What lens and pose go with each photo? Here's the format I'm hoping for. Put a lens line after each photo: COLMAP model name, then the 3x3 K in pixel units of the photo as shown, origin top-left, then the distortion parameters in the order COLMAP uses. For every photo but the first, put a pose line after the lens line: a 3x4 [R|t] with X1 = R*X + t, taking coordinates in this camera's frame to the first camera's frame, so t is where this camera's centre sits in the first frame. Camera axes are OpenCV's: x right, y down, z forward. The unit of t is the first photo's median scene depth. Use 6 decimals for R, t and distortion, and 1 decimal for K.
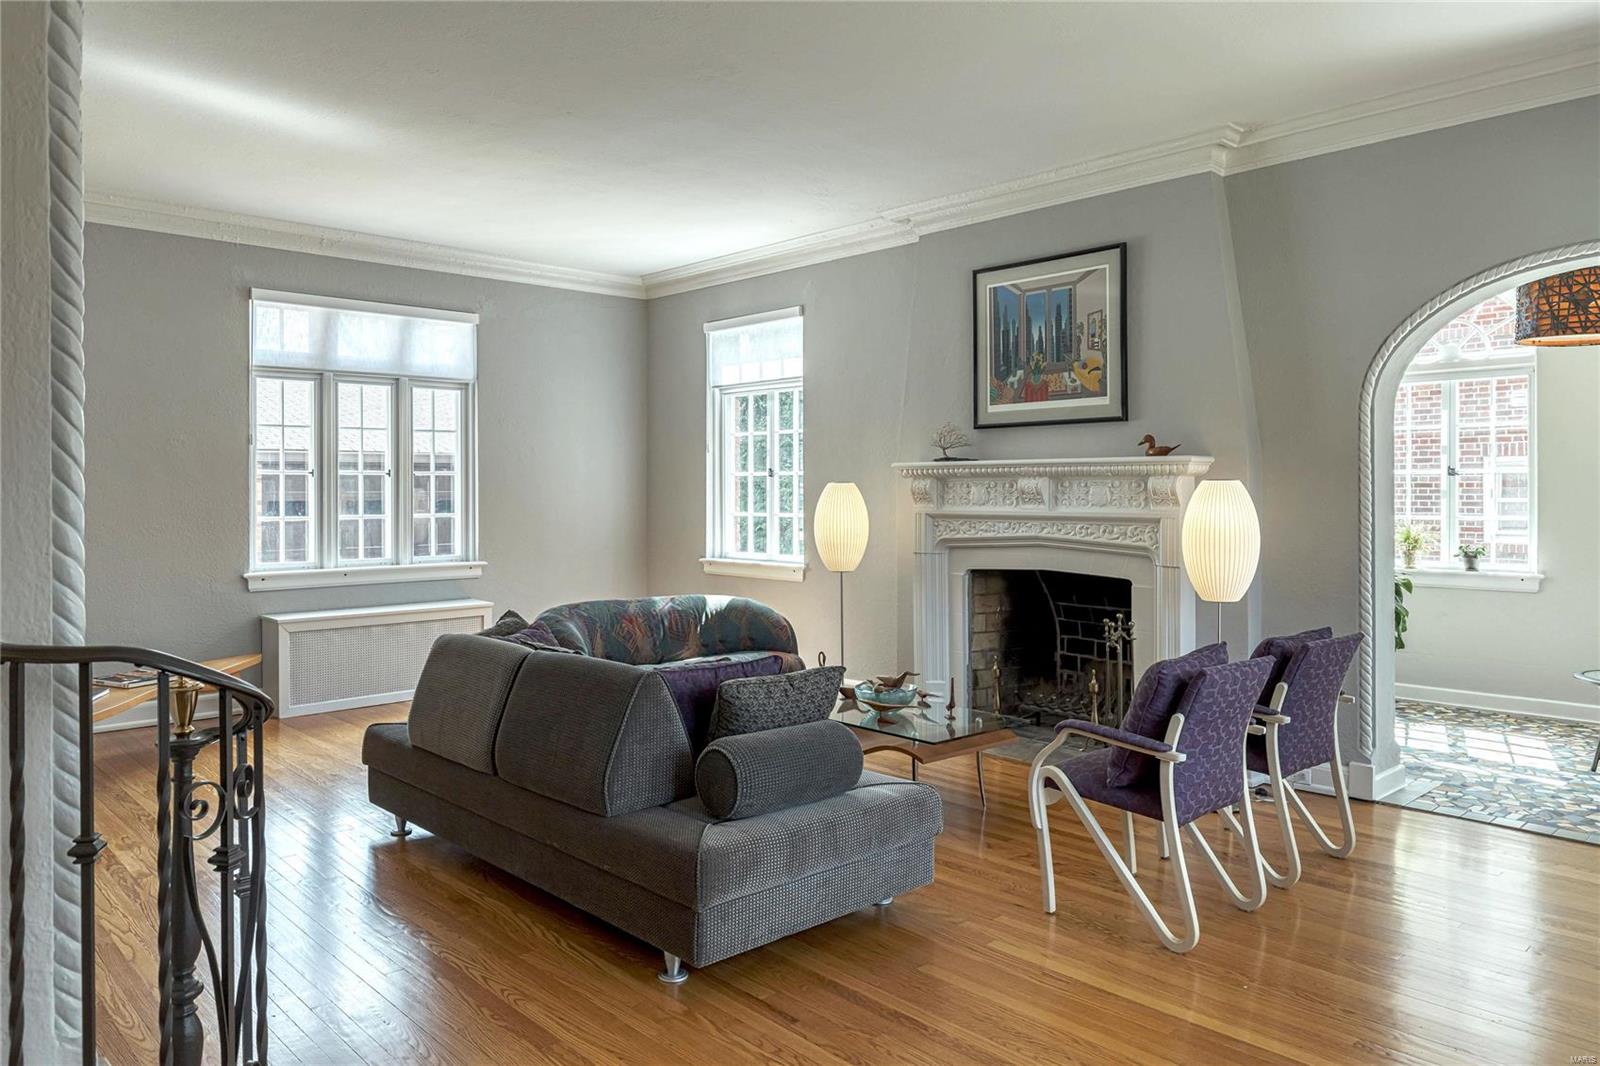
lens RADIAL K [[1115.2, 0, 806.2], [0, 1115.2, 493.8], [0, 0, 1]] dist [0.001684, 0.000441]
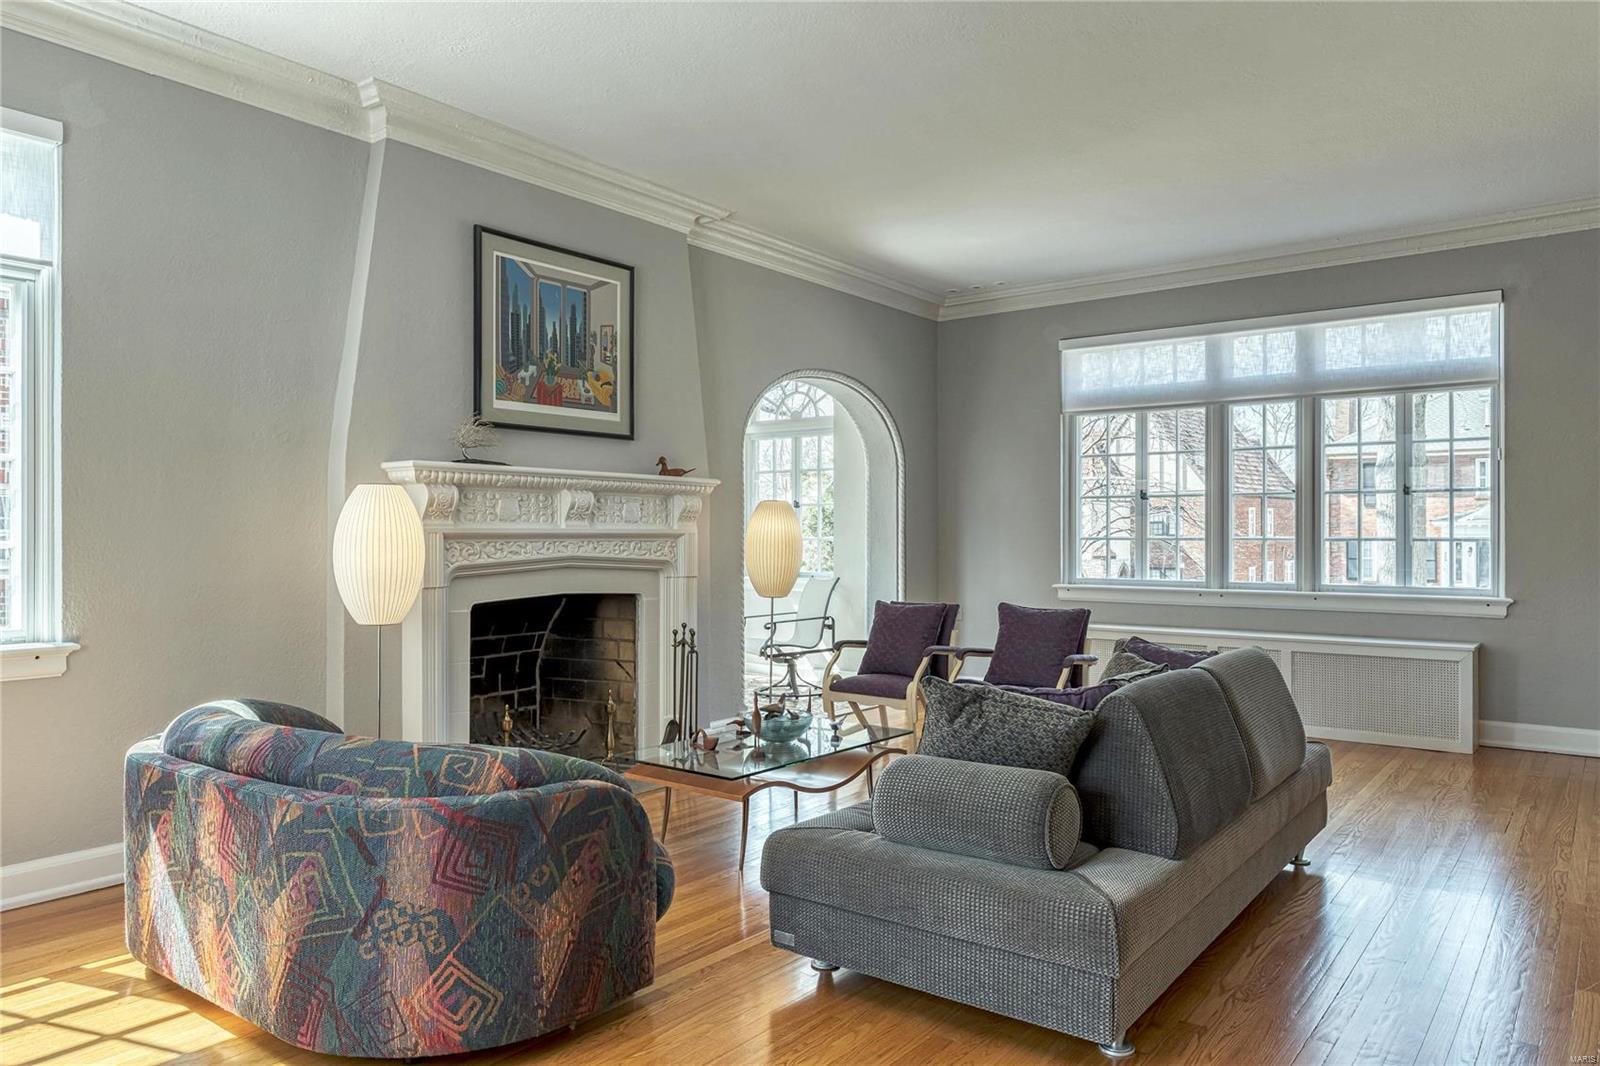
lens RADIAL K [[1115.2, 0, 793.5], [0, 1115.2, 520.4], [0, 0, 1]] dist [0.001684, 0.000441]
pose [[-0.187136, 0.012421, 0.982255, -0.675626], [0.002532, 0.999923, -0.012162, 0.019394], [-0.982331, 0.000211, -0.187153, 0.941043]]
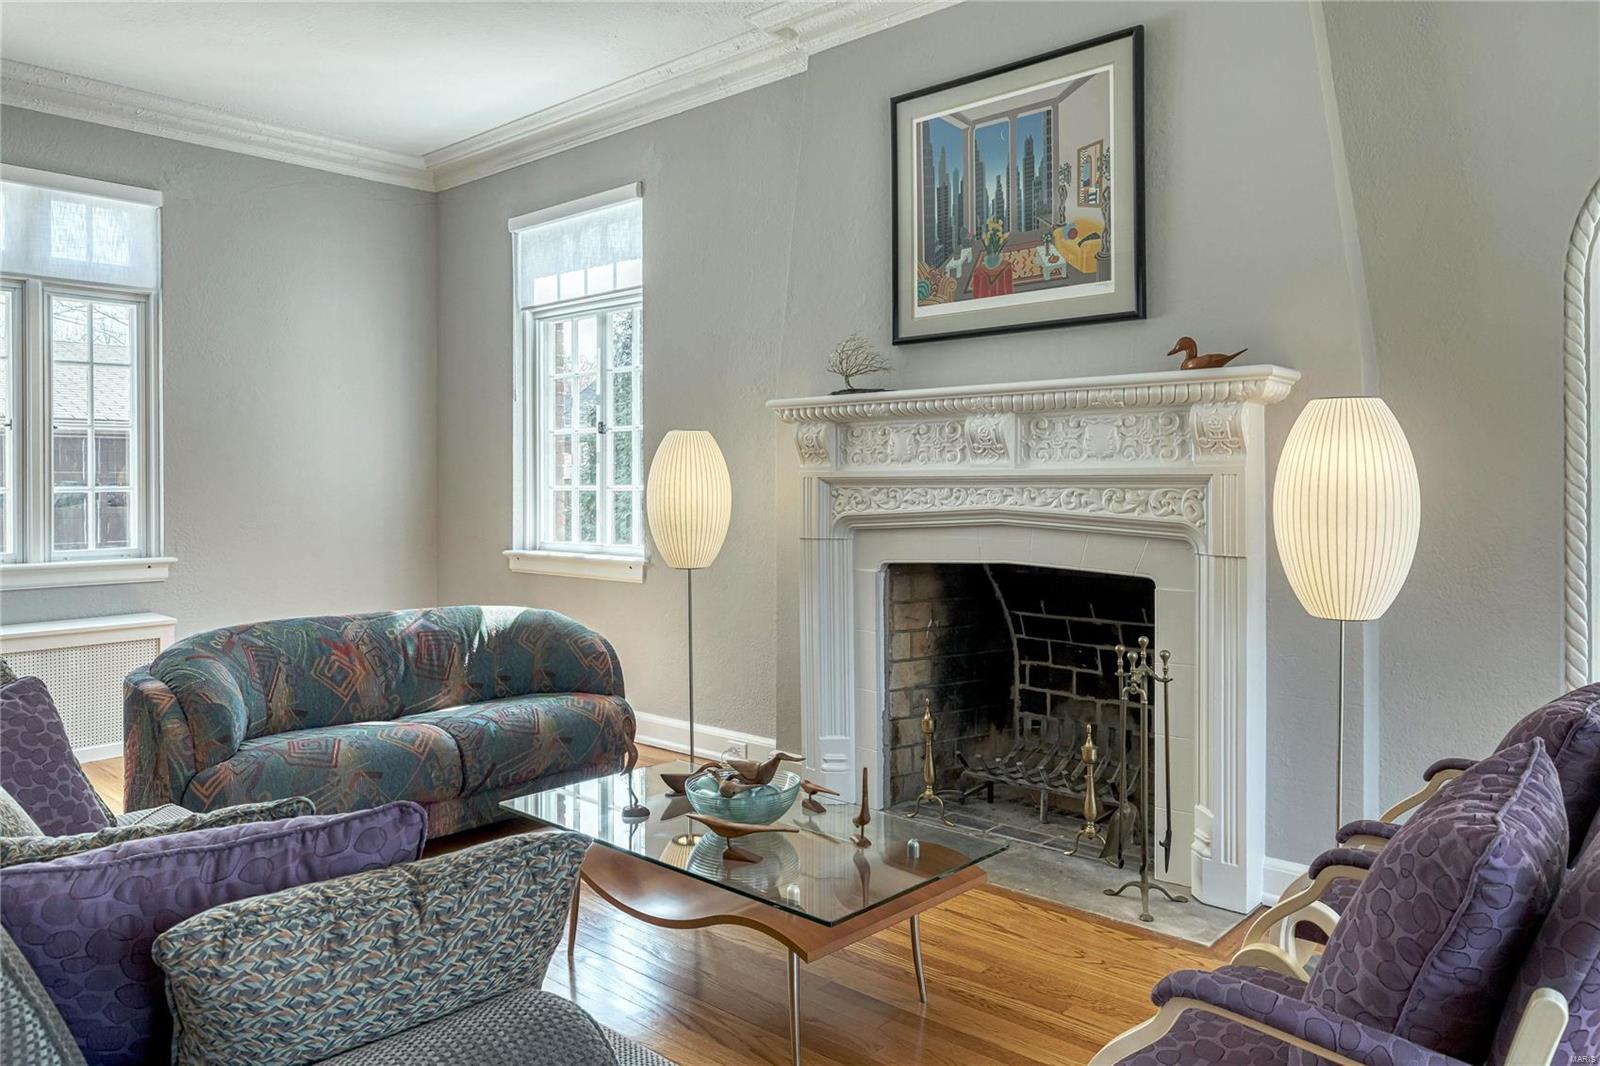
lens RADIAL K [[1115.2, 0, 819.7], [0, 1115.2, 488.3], [0, 0, 1]] dist [0.001684, 0.000441]
pose [[0.994785, -0.001334, 0.101984, 0.043315], [0.001240, 0.999999, 0.000982, 0.024135], [-0.101985, -0.000851, 0.994786, 0.369656]]
